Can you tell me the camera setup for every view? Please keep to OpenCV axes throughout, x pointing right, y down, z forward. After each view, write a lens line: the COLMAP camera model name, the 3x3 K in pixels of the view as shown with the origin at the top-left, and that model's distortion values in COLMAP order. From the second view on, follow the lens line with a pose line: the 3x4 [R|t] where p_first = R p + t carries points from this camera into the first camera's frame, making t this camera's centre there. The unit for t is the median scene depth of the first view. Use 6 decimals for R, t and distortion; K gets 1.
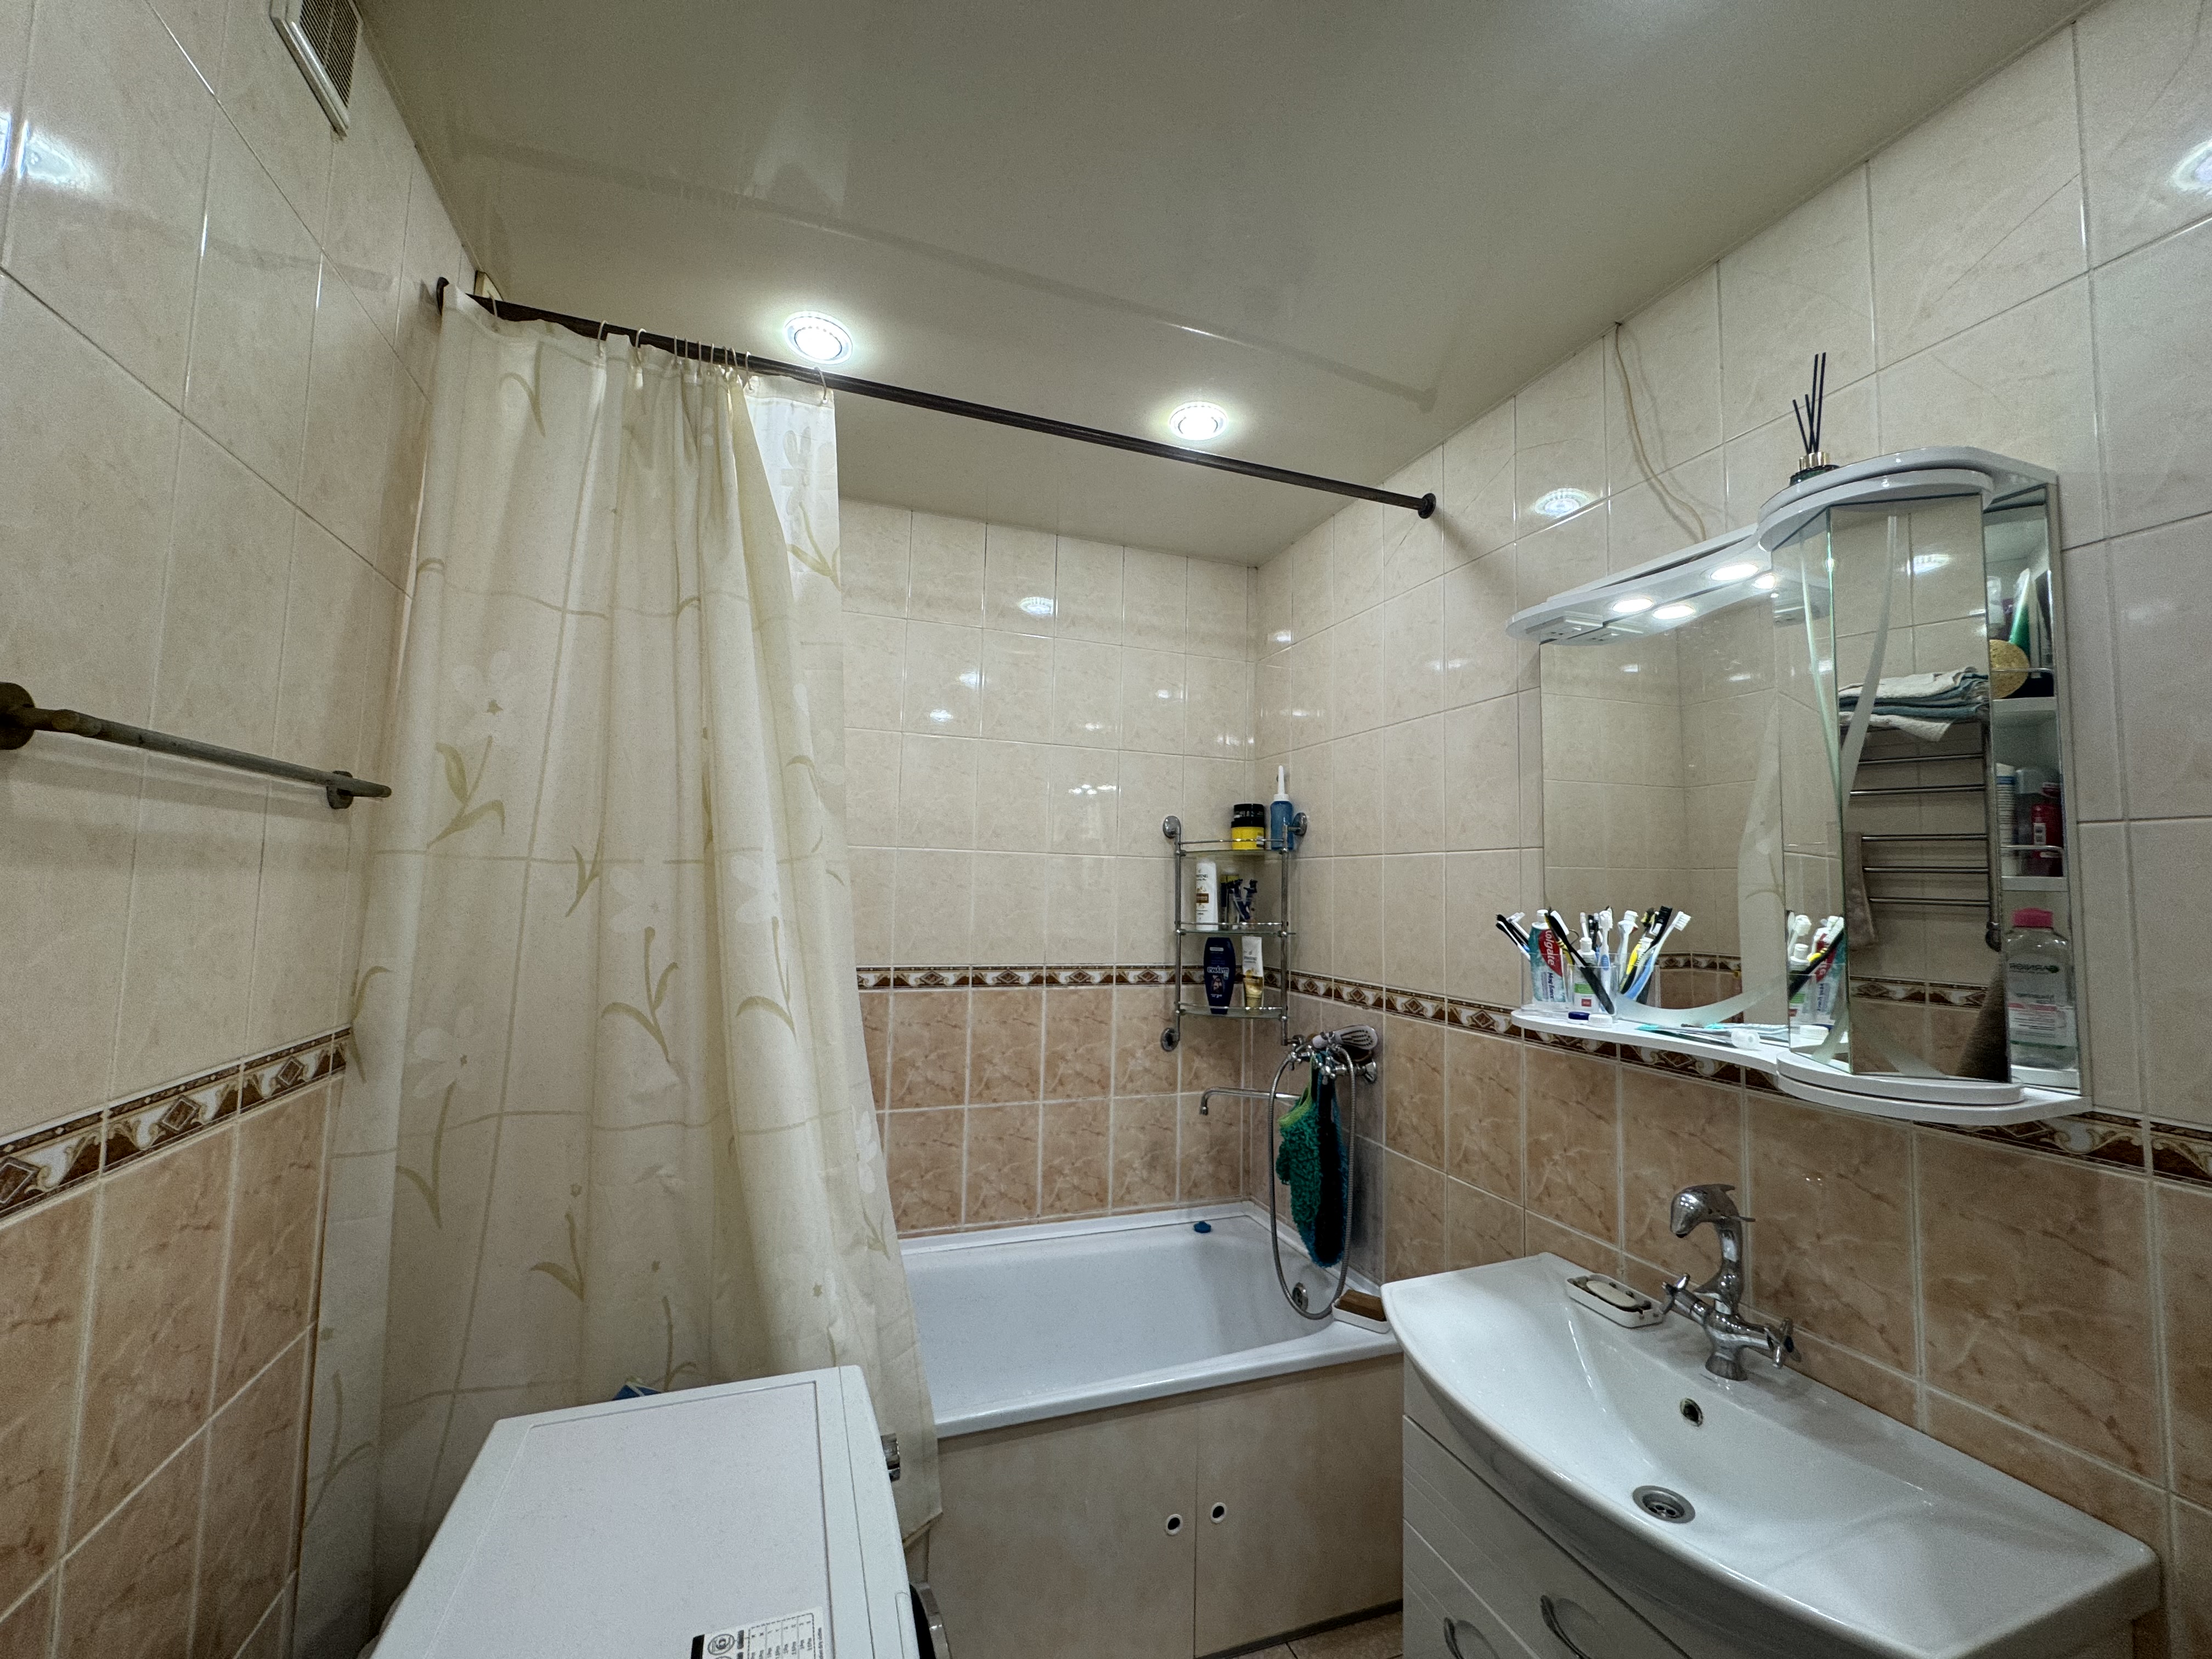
lens RADIAL K [[879.1, 0, 1101.1], [0, 879.1, 826.6], [0, 0, 1]] dist [-0.004451, 0.001086]
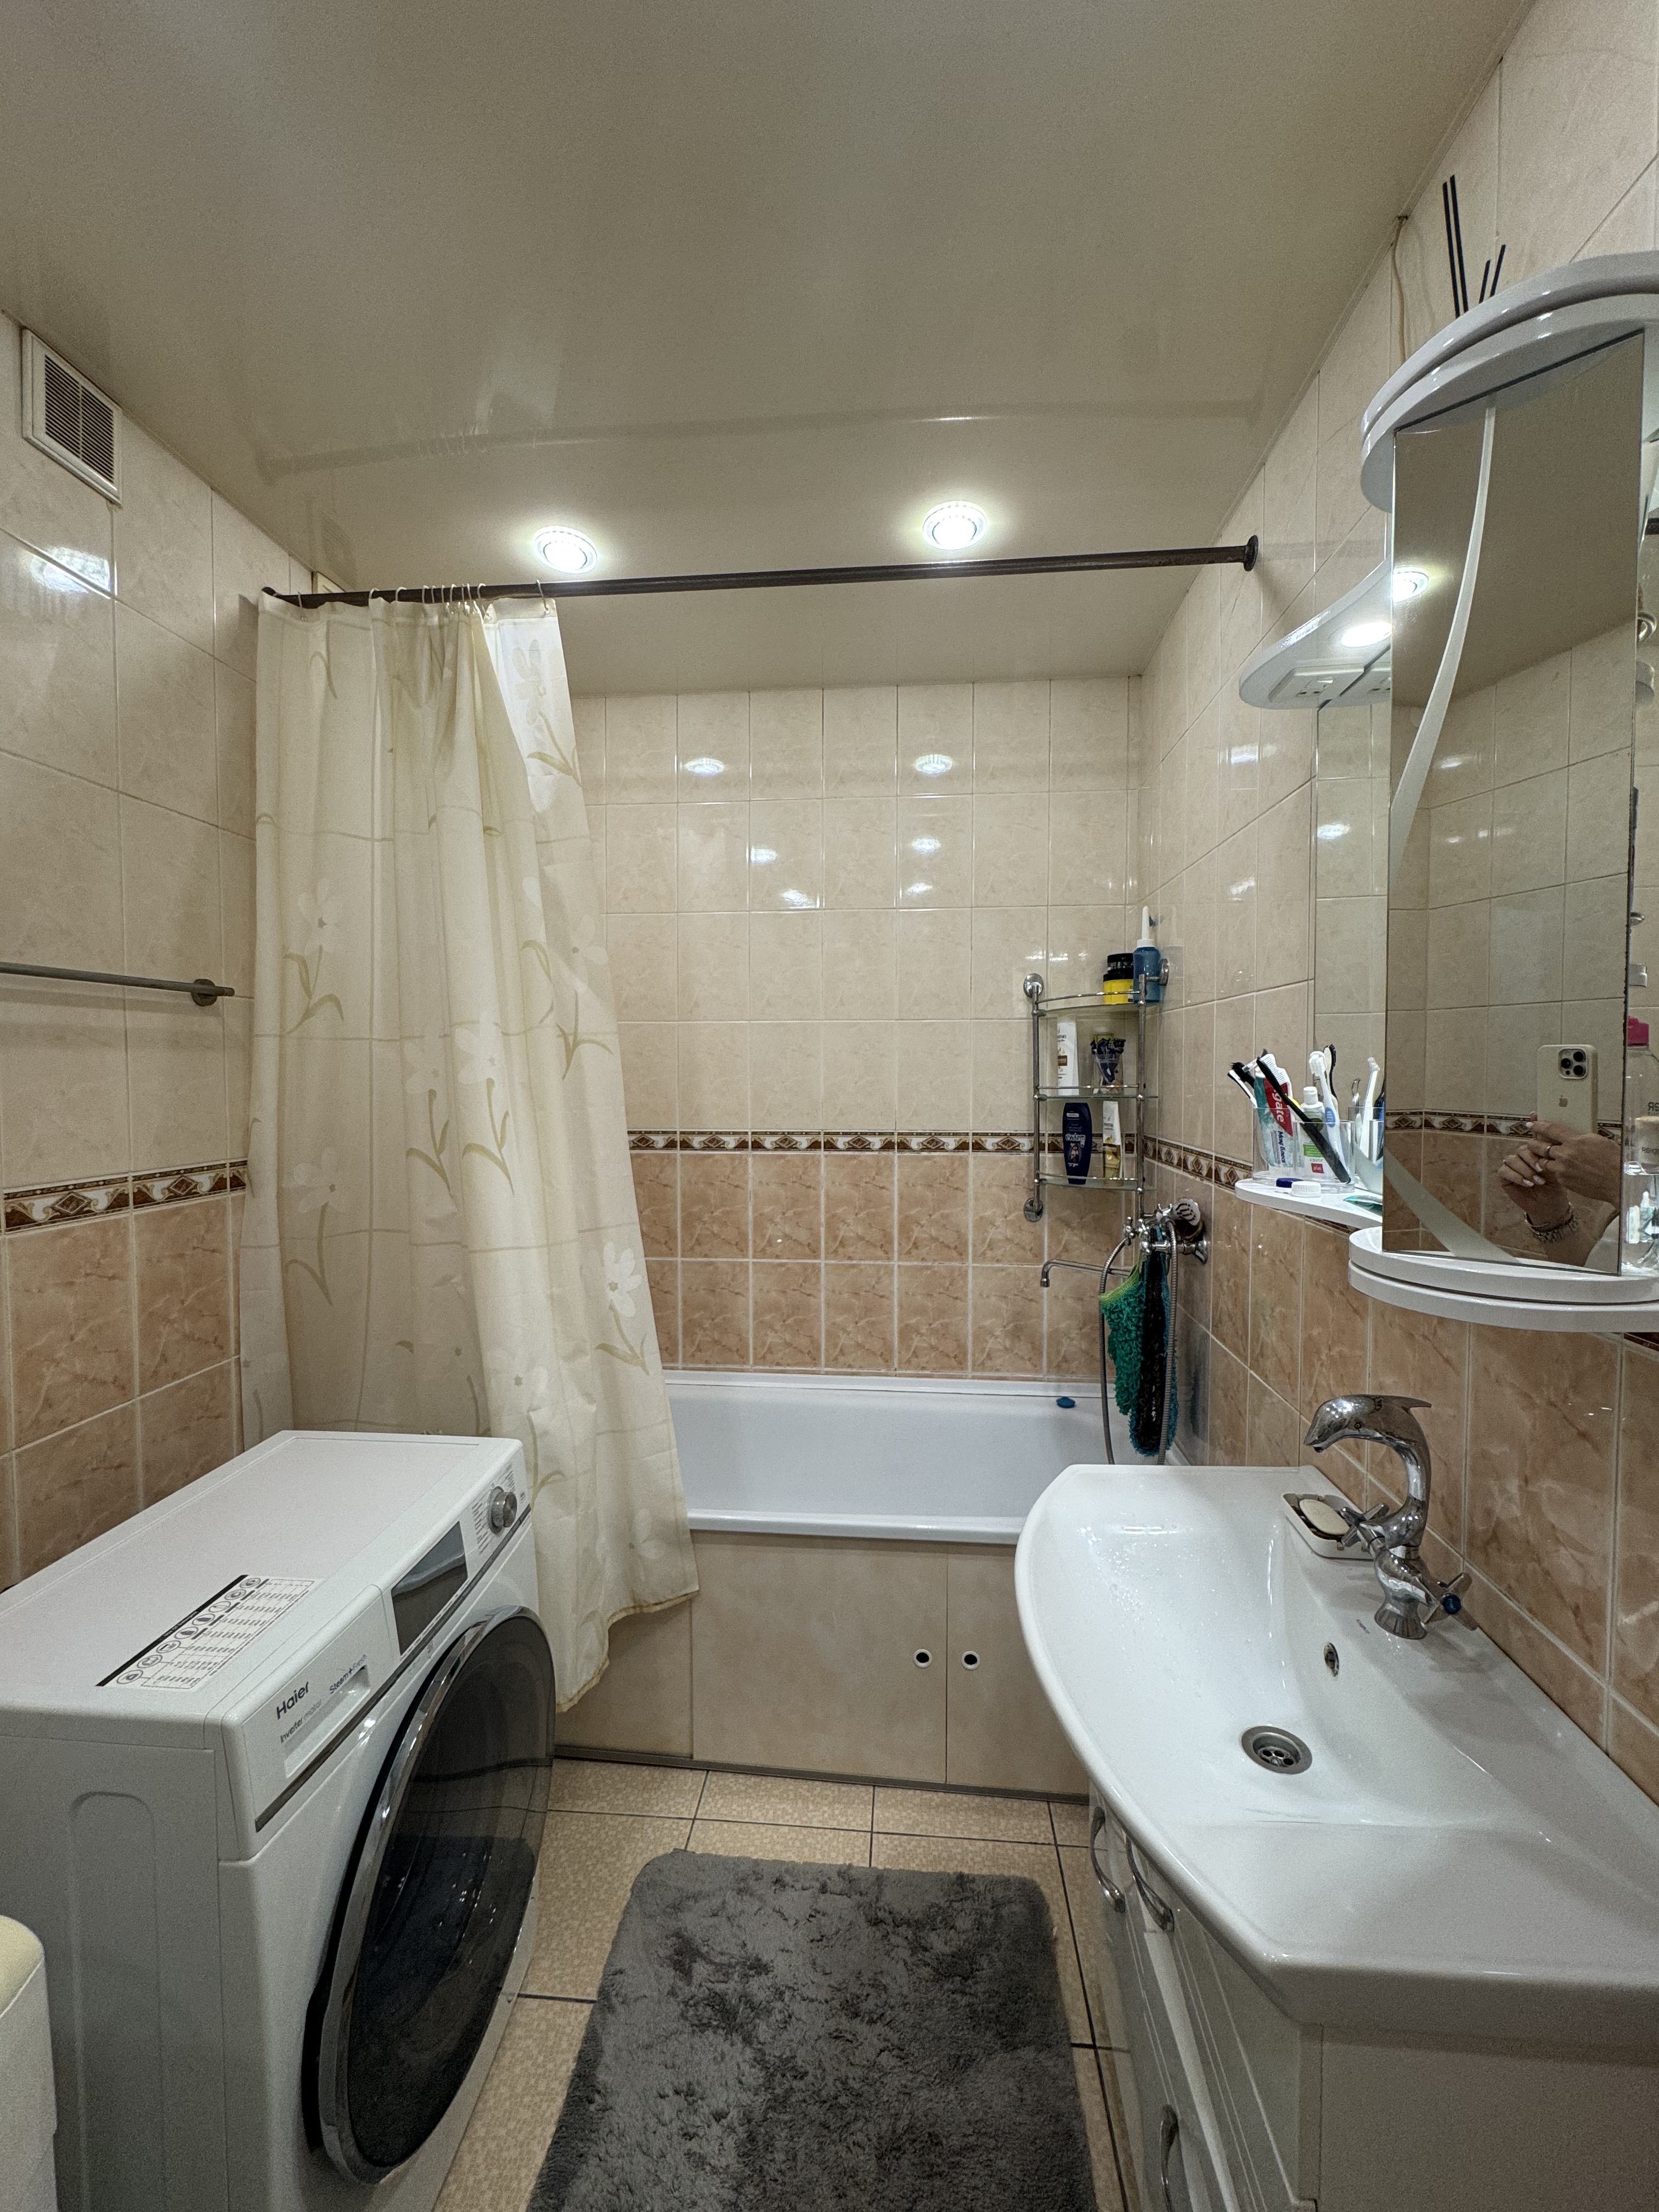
lens RADIAL K [[879.1, 0, 827.3], [0, 879.1, 1102.1], [0, 0, 1]] dist [-0.004451, 0.001086]
pose [[0.905089, -0.008855, -0.425129, 0.463227], [0.053938, 0.994098, 0.094127, 0.039843], [0.421786, -0.108124, 0.900225, 0.095752]]
